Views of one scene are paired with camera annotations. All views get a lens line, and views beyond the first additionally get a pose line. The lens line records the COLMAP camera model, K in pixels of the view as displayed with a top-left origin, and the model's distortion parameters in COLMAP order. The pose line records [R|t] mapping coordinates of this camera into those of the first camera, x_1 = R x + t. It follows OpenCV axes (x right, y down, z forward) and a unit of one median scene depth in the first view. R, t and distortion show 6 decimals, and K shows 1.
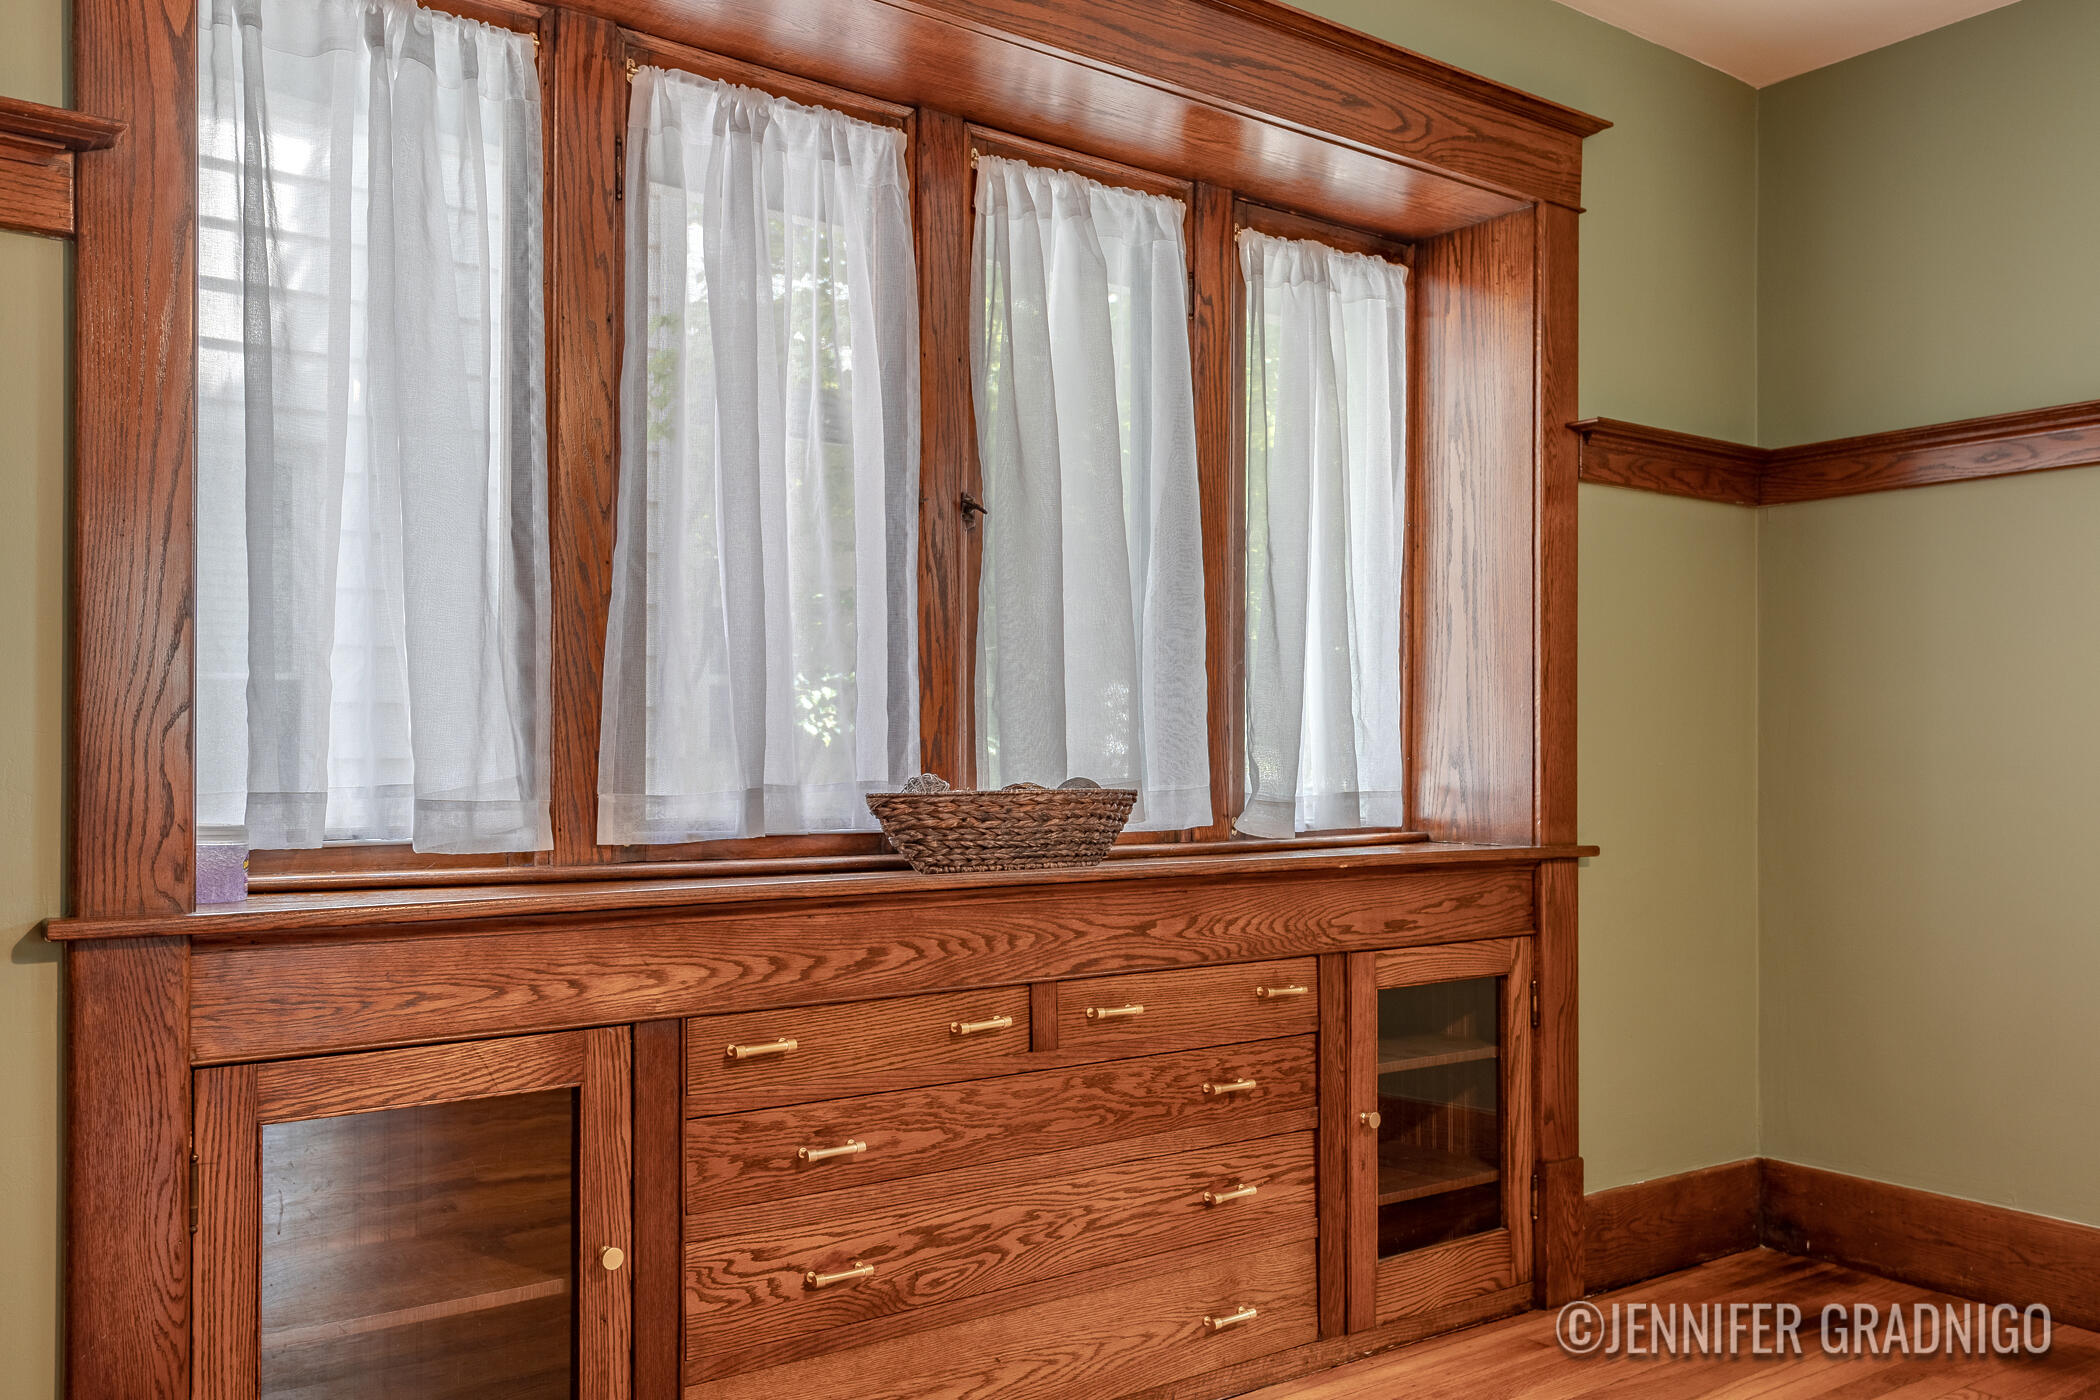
lens RADIAL K [[1749.2, 0, 1021.6], [0, 1749.2, 751.8], [0, 0, 1]] dist [0.009510, 0.002894]
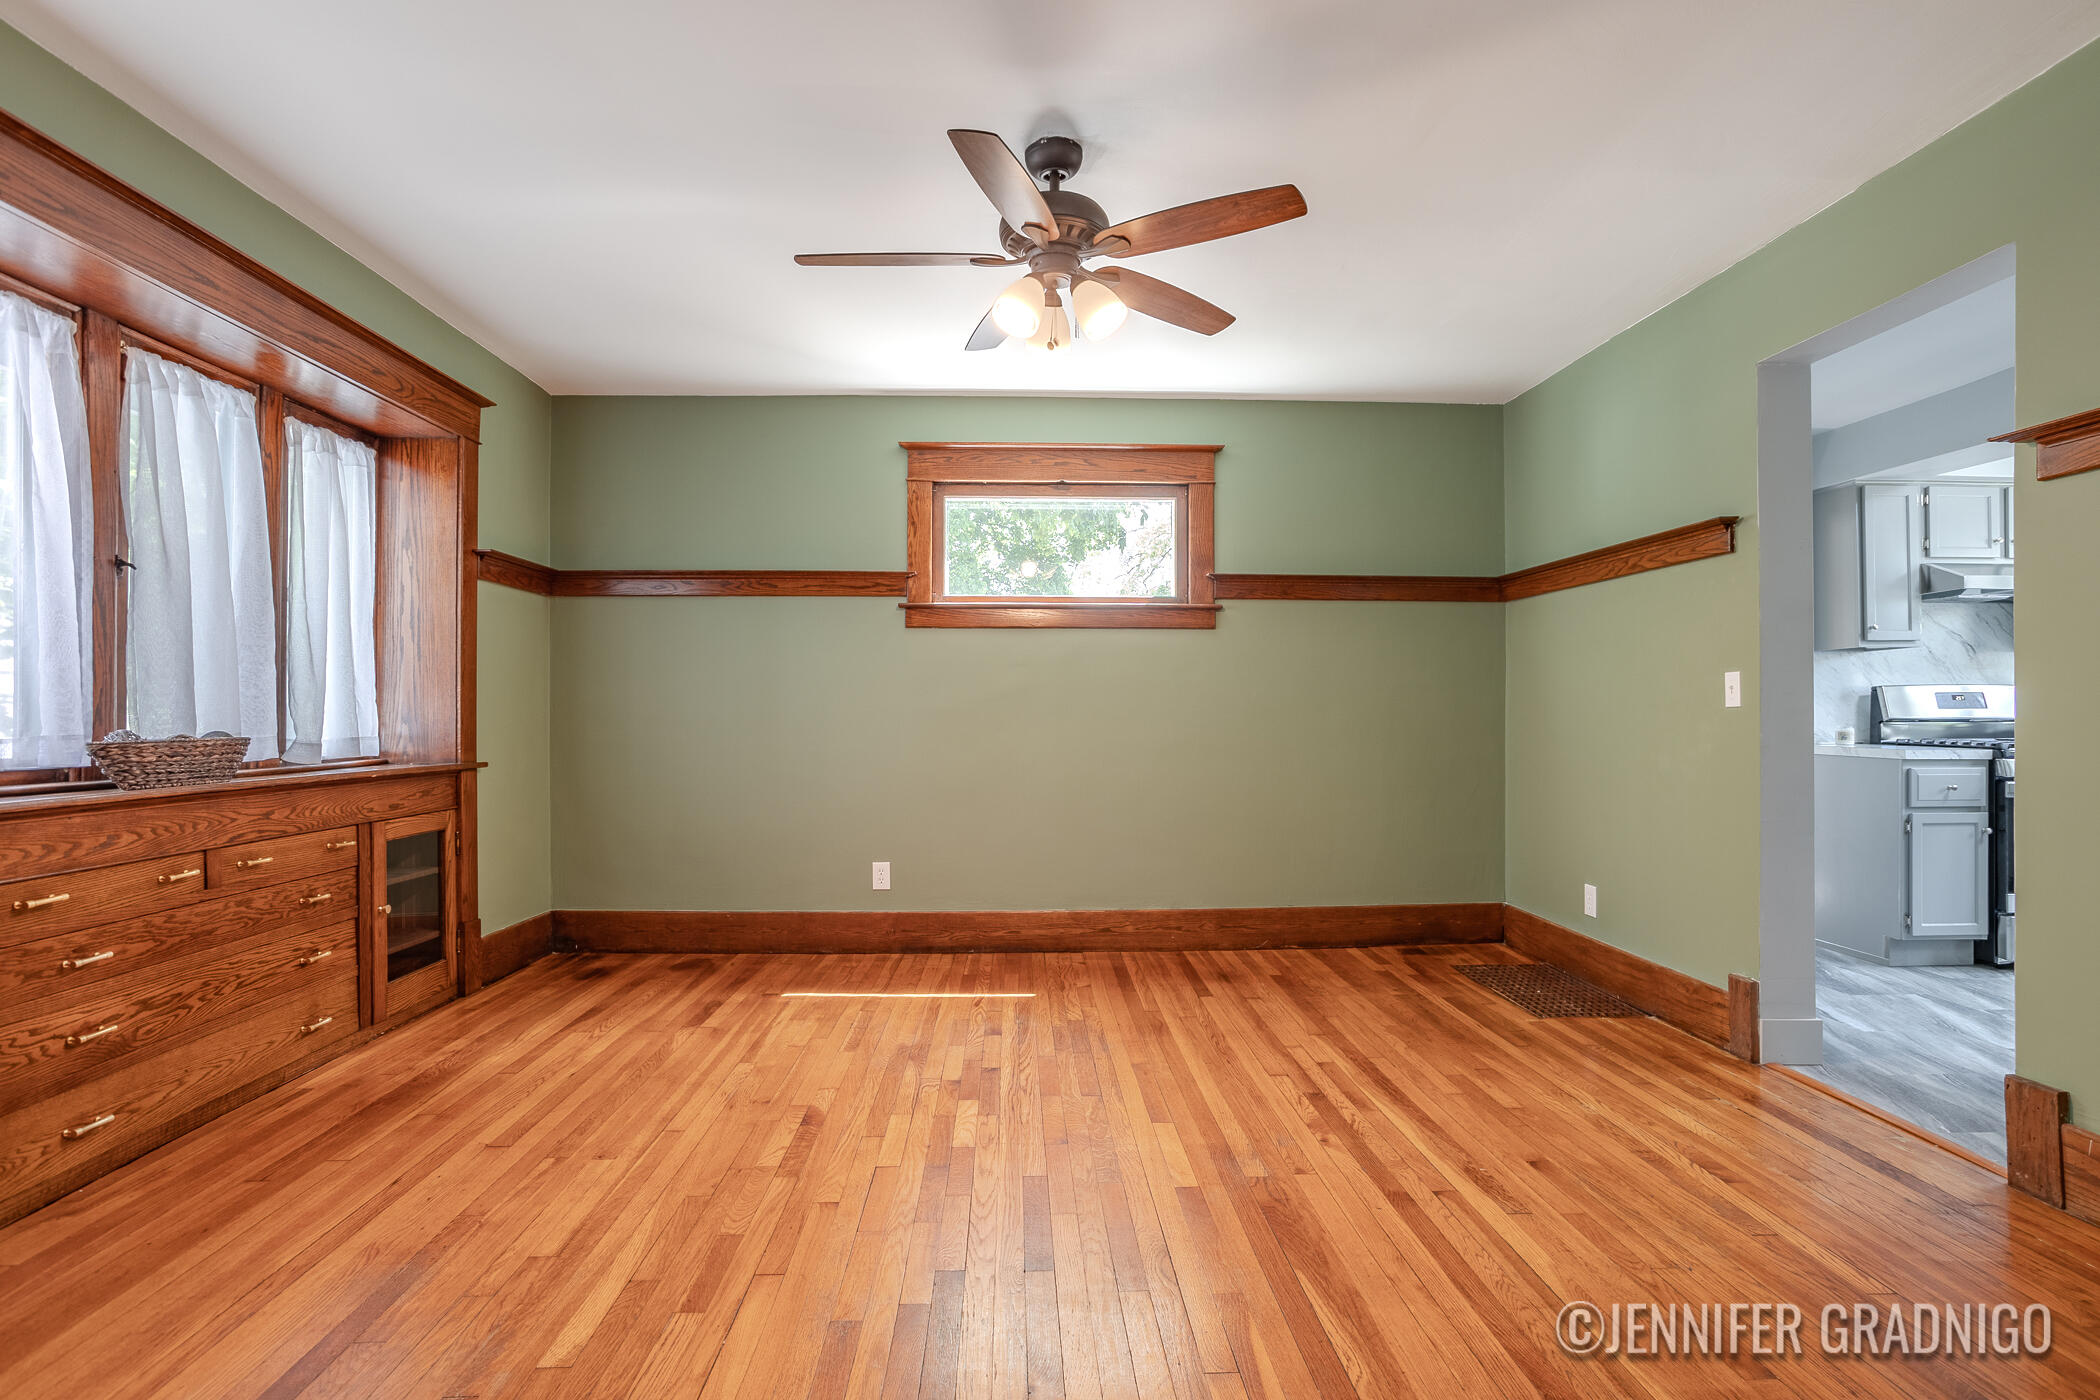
lens RADIAL K [[1013.1, 0, 1035.9], [0, 1013.1, 714.5], [0, 0, 1]] dist [-0.024587, 0.009861]
pose [[0.586377, -0.001297, 0.810037, -0.273900], [-0.000023, 0.999999, 0.001618, -0.002831], [-0.810038, -0.000967, 0.586377, -0.213135]]
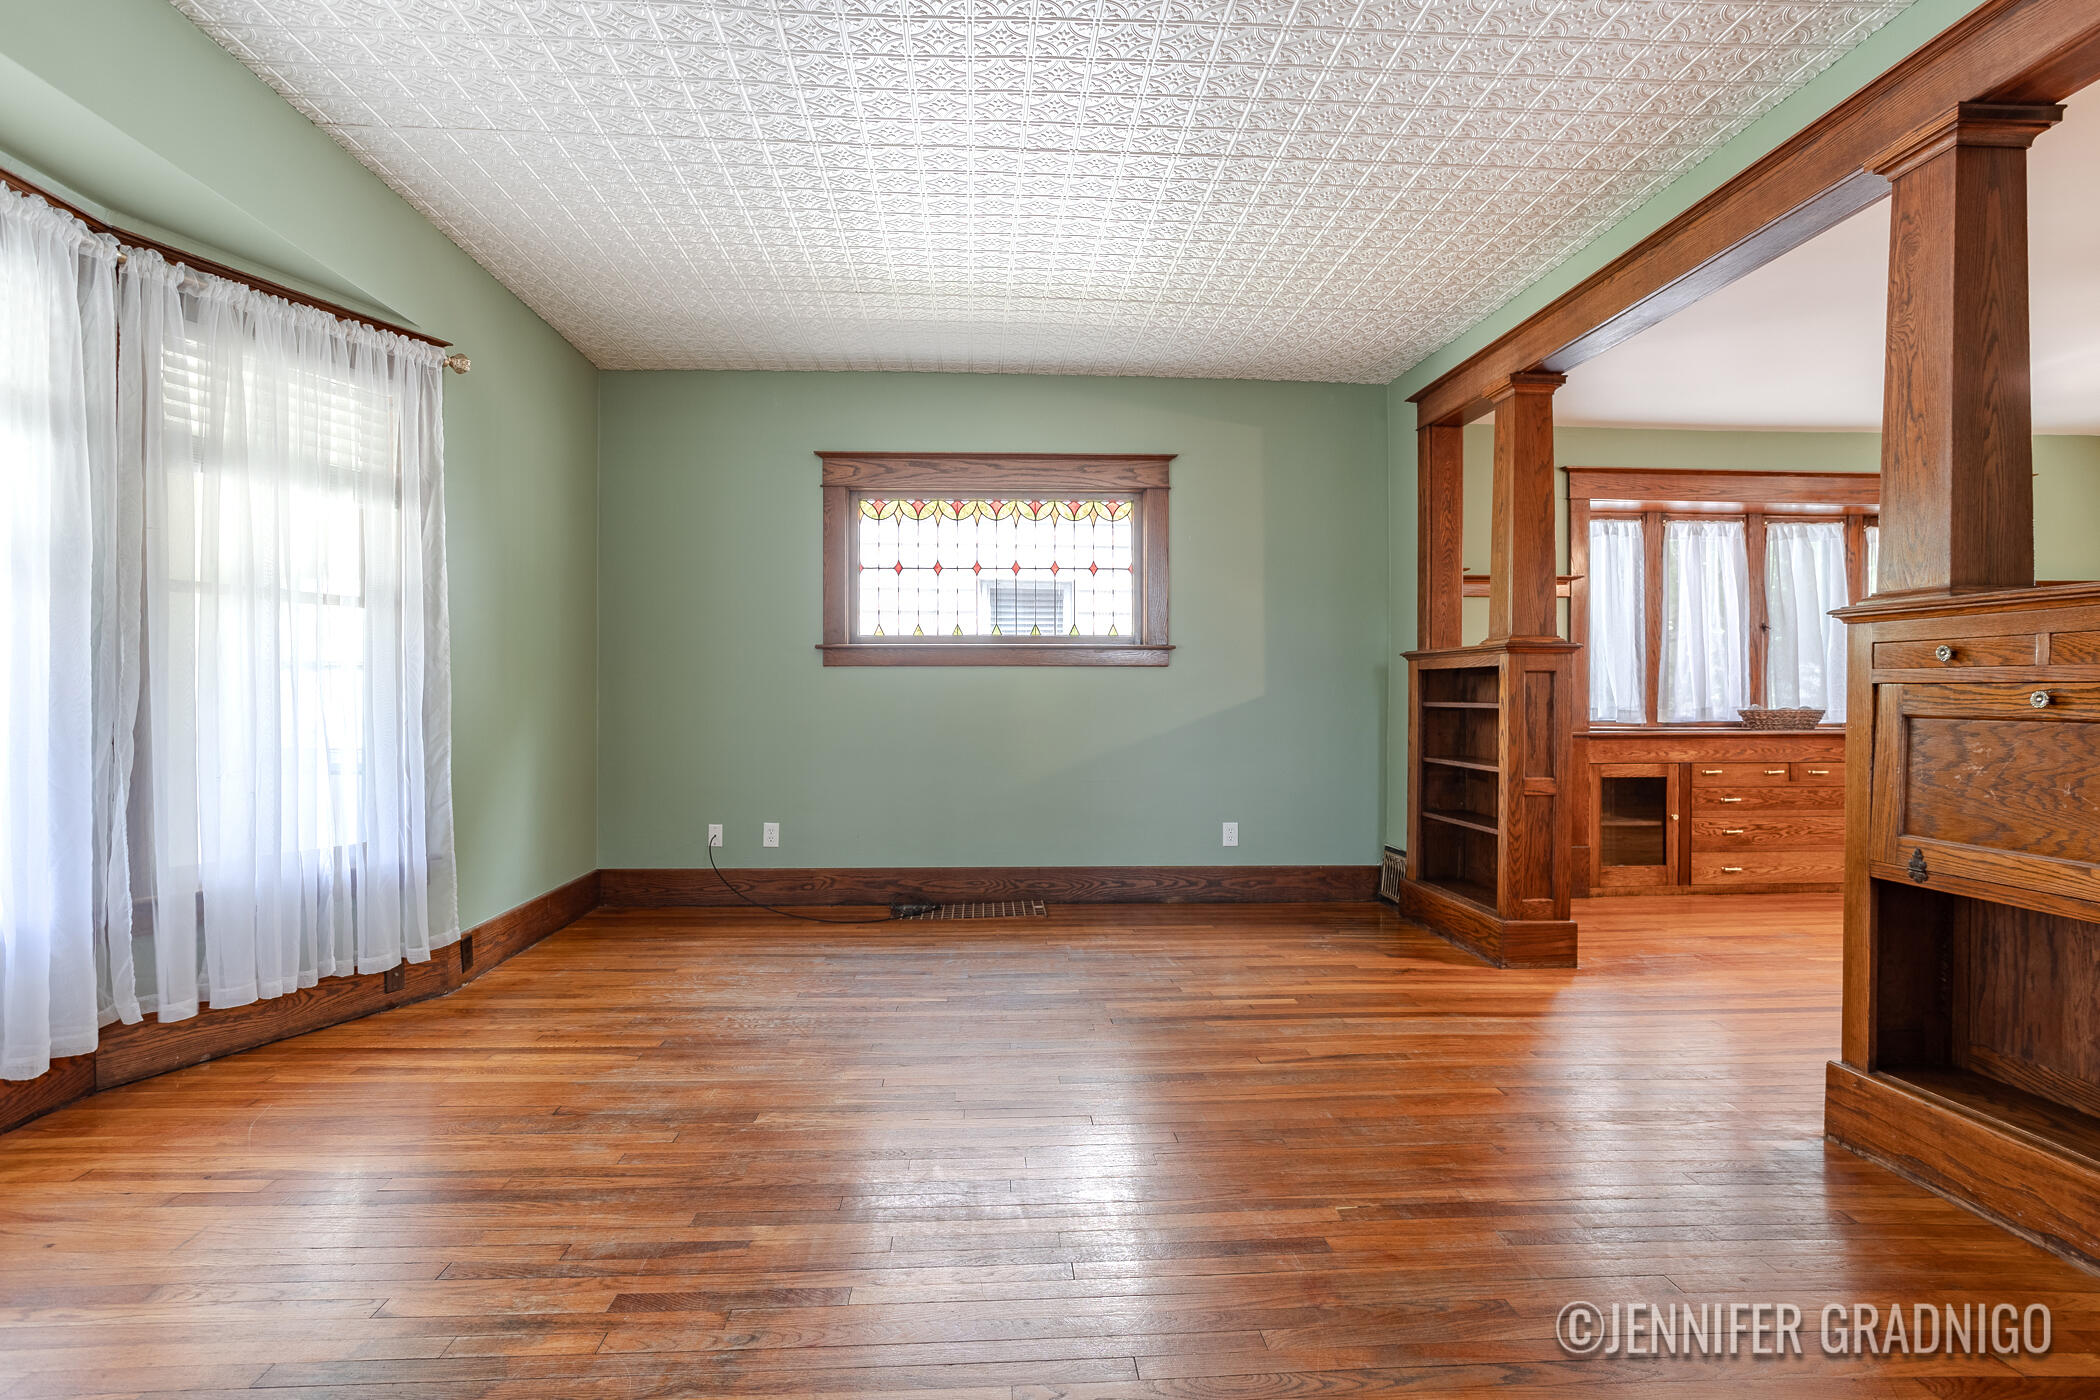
lens RADIAL K [[1013.1, 0, 1058.5], [0, 1013.1, 690.2], [0, 0, 1]] dist [-0.024587, 0.009861]
pose [[0.836428, -0.000712, -0.548076, -0.108101], [0.000438, 1.000000, -0.000631, -0.015147], [0.548076, 0.000288, 0.836429, -1.373037]]
